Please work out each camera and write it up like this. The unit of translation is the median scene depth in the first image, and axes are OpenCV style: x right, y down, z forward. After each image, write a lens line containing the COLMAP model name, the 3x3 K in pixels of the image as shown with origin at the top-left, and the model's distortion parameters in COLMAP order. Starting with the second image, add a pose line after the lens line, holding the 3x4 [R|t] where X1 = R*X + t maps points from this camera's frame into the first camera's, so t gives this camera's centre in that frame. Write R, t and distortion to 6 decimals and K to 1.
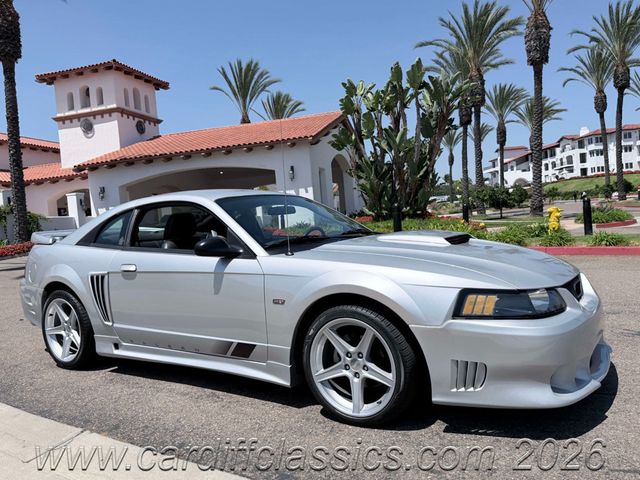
lens RADIAL K [[512.2, 0, 318.1], [0, 512.2, 245.0], [0, 0, 1]] dist [0.082251, -0.140502]
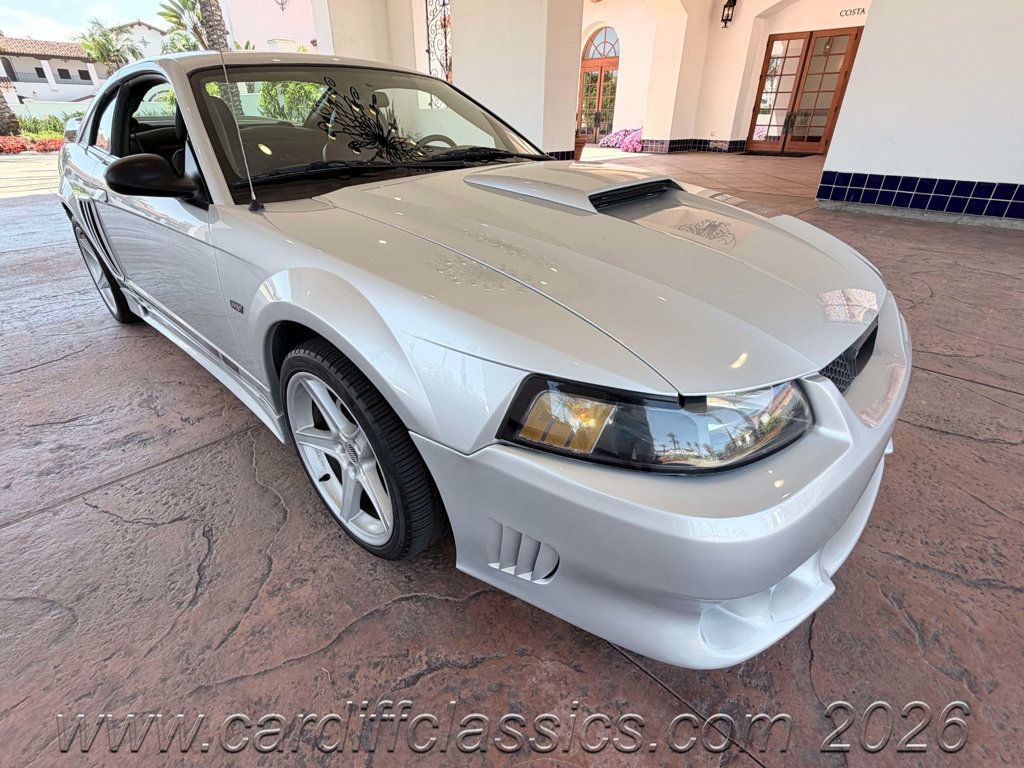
lens RADIAL K [[480.4, 0, 504.3], [0, 480.4, 388.7], [0, 0, 1]] dist [0.016329, -0.000471]
pose [[0.985123, 0.124322, -0.118648, 0.031620], [-0.057012, 0.887730, 0.456820, -0.006519], [0.162120, -0.443259, 0.881611, 0.071607]]
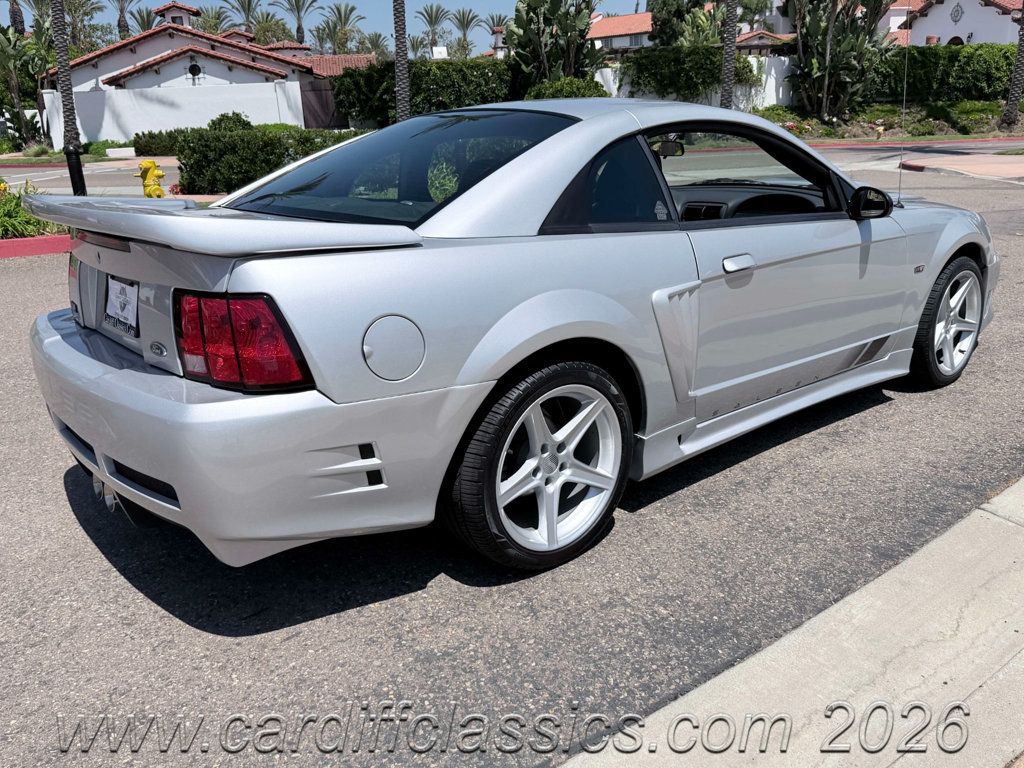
lens RADIAL K [[835.7, 0, 507.0], [0, 835.7, 391.6], [0, 0, 1]] dist [0.081560, -0.130185]
pose [[0.286356, -0.236482, 0.928481, -0.183434], [0.062990, 0.971612, 0.228040, -0.004806], [-0.956051, -0.006816, 0.293123, 0.151081]]
